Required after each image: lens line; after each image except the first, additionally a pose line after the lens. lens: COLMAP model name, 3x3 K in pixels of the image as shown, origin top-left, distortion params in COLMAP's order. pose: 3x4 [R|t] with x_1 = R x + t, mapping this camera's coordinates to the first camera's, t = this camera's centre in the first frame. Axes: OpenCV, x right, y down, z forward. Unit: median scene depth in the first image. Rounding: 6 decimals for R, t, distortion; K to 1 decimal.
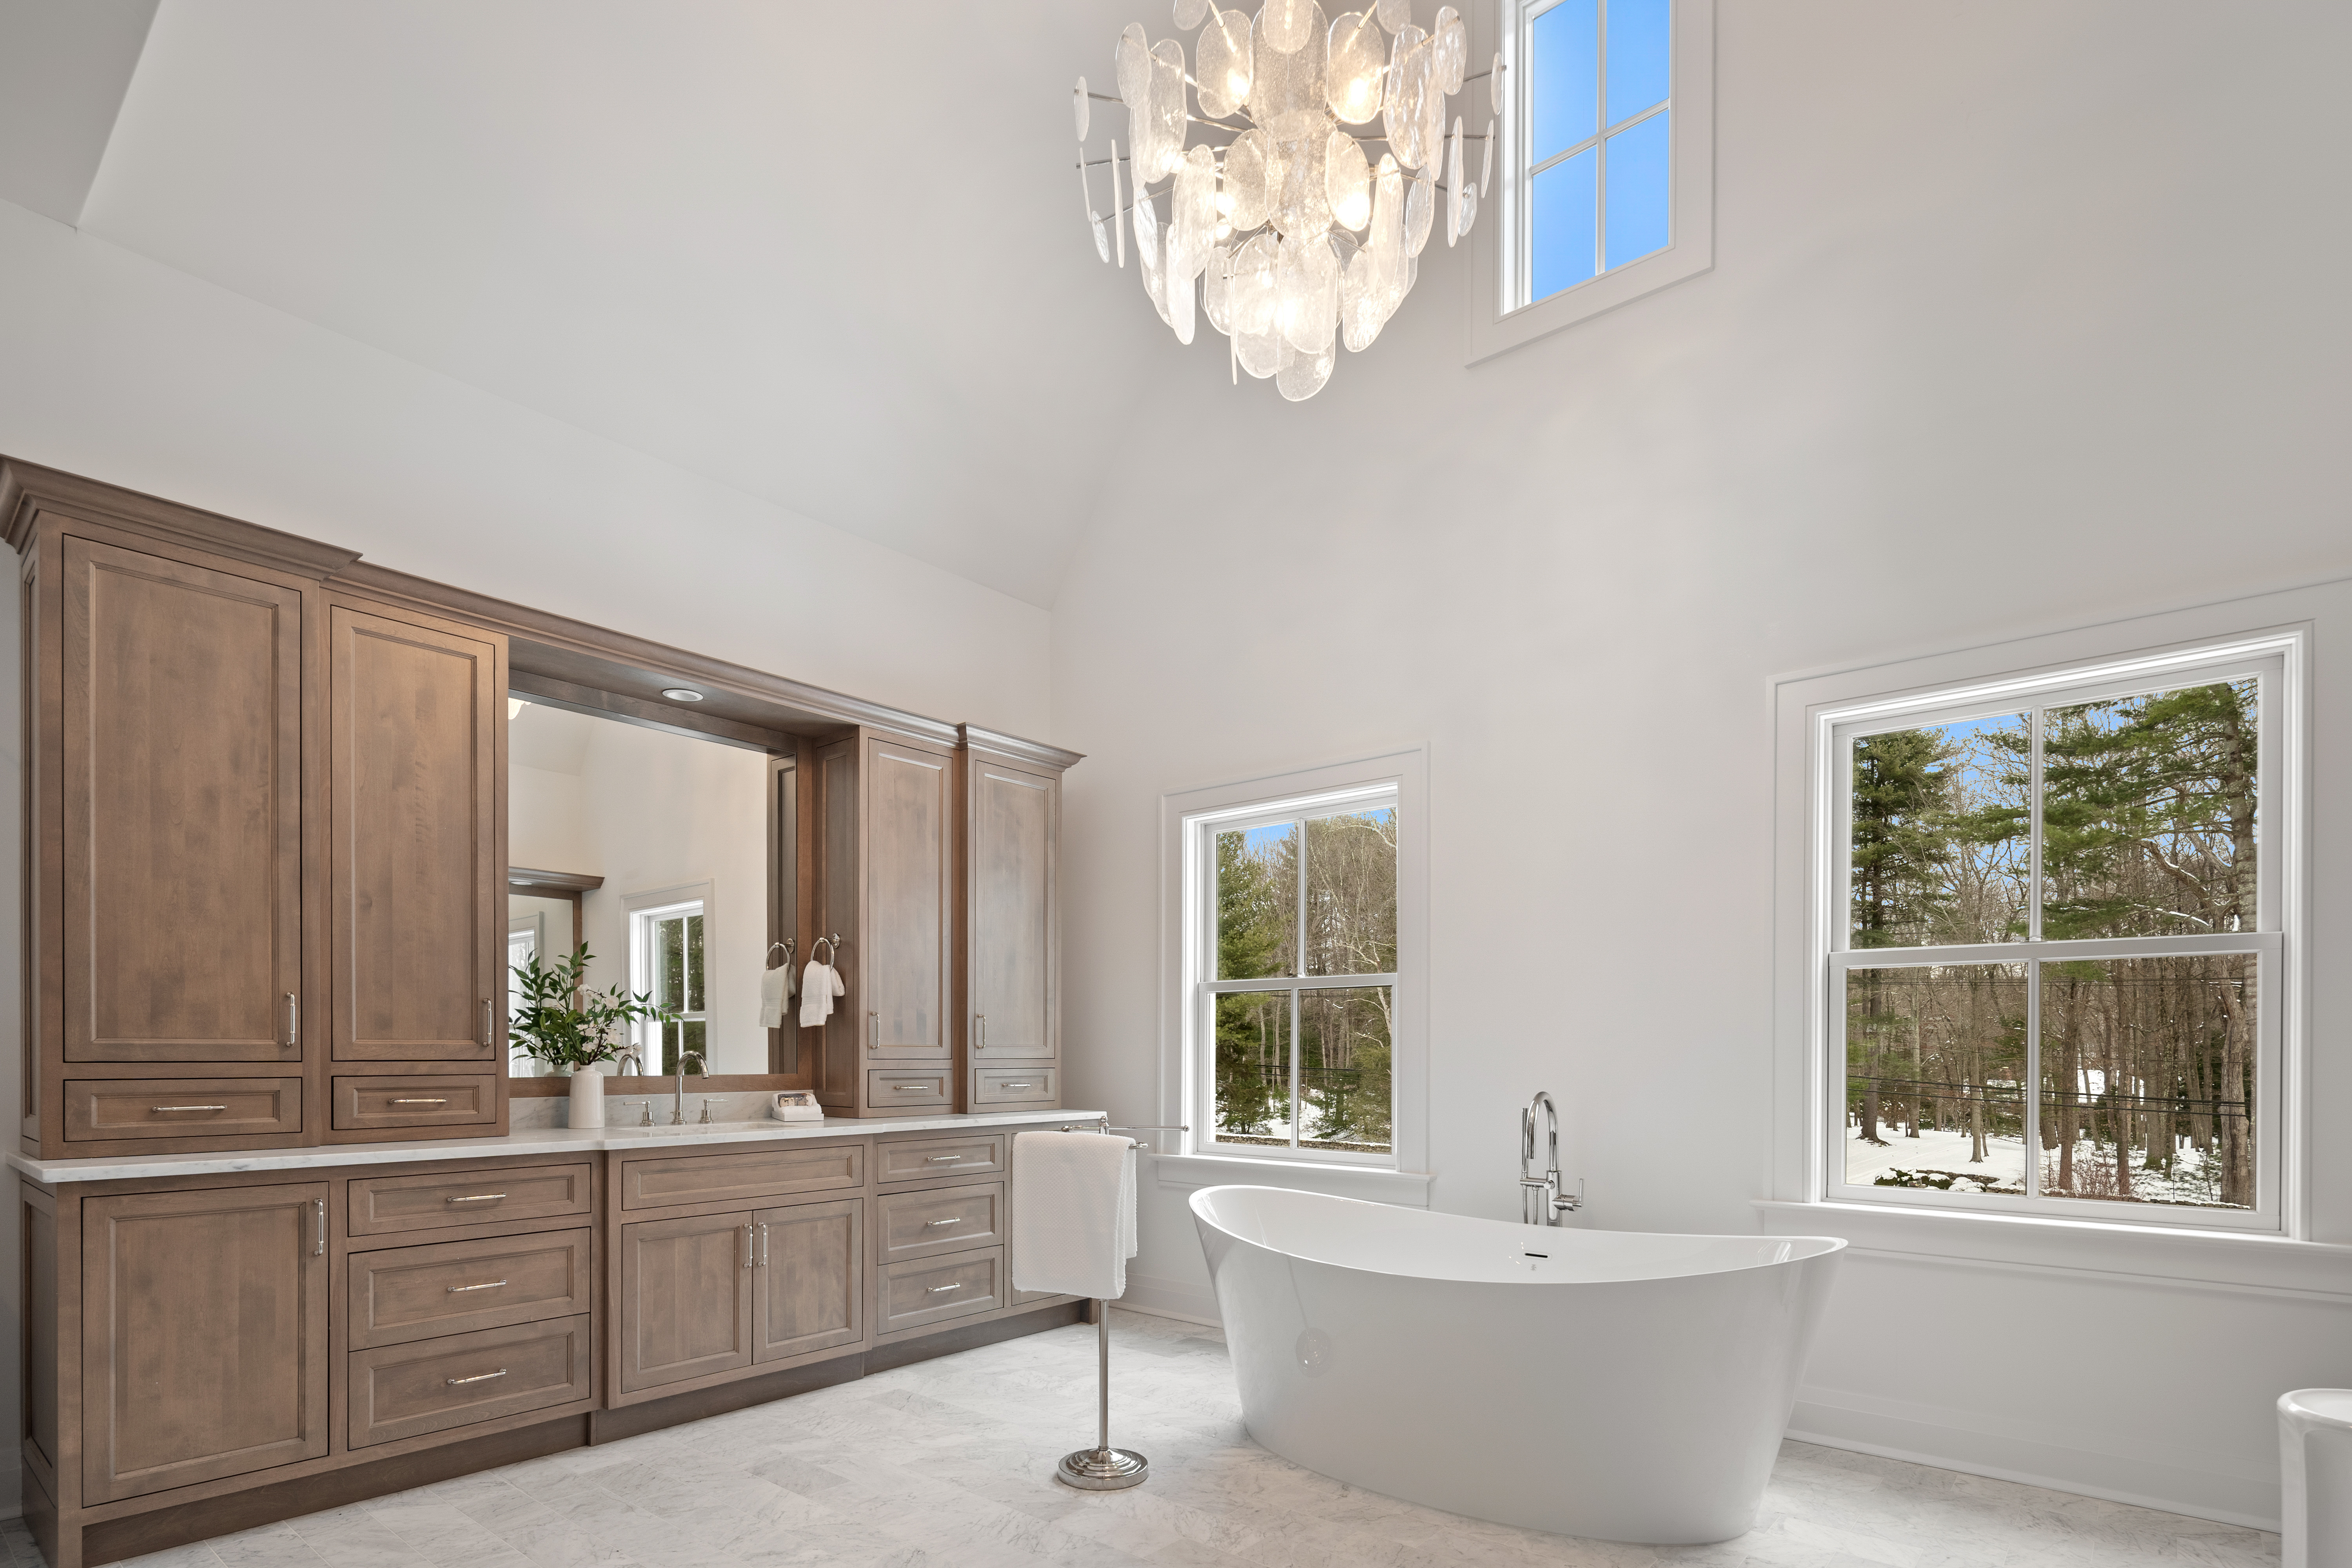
lens RADIAL K [[1169.3, 0, 1175.1], [0, 1169.3, 885.8], [0, 0, 1]] dist [-0.001718, -0.000808]
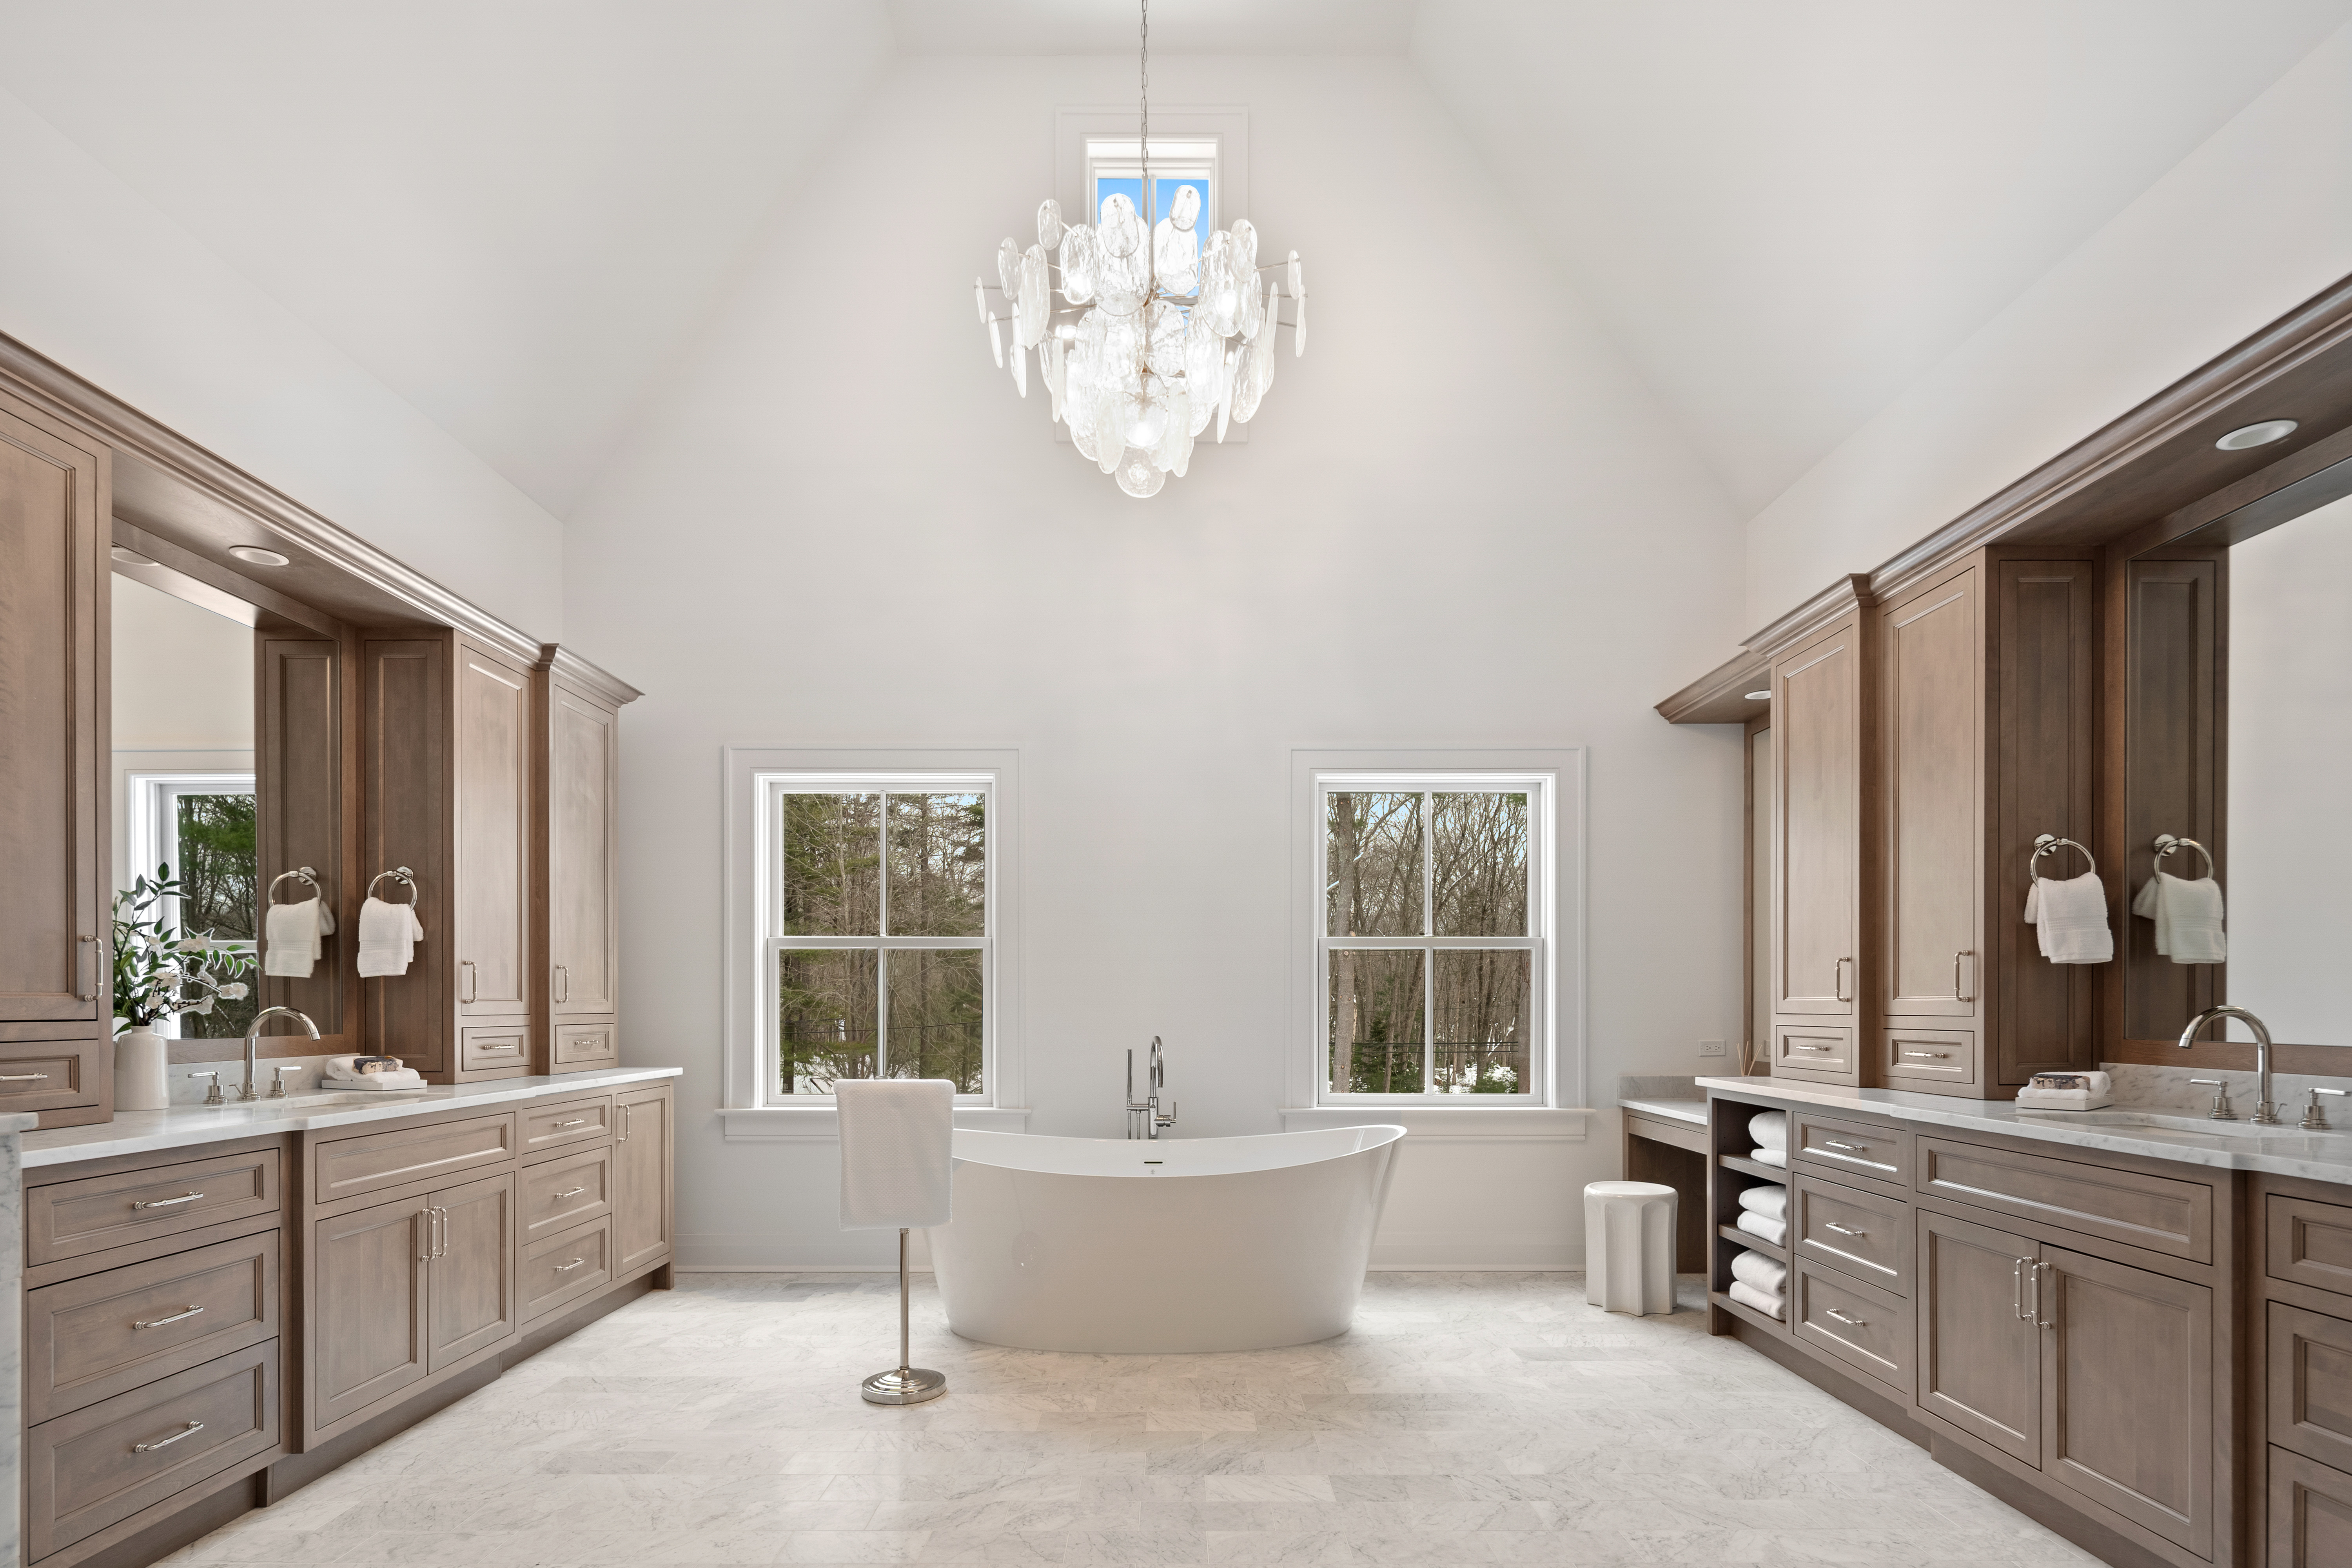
lens RADIAL K [[1153.2, 0, 1176.0], [0, 1153.2, 784.0], [0, 0, 1]] dist [0.004488, -0.007579]
pose [[0.758237, 0.119838, 0.640870, -0.478957], [-0.090104, 0.992791, -0.079039, -0.003472], [-0.645722, 0.002186, 0.763569, -0.002213]]
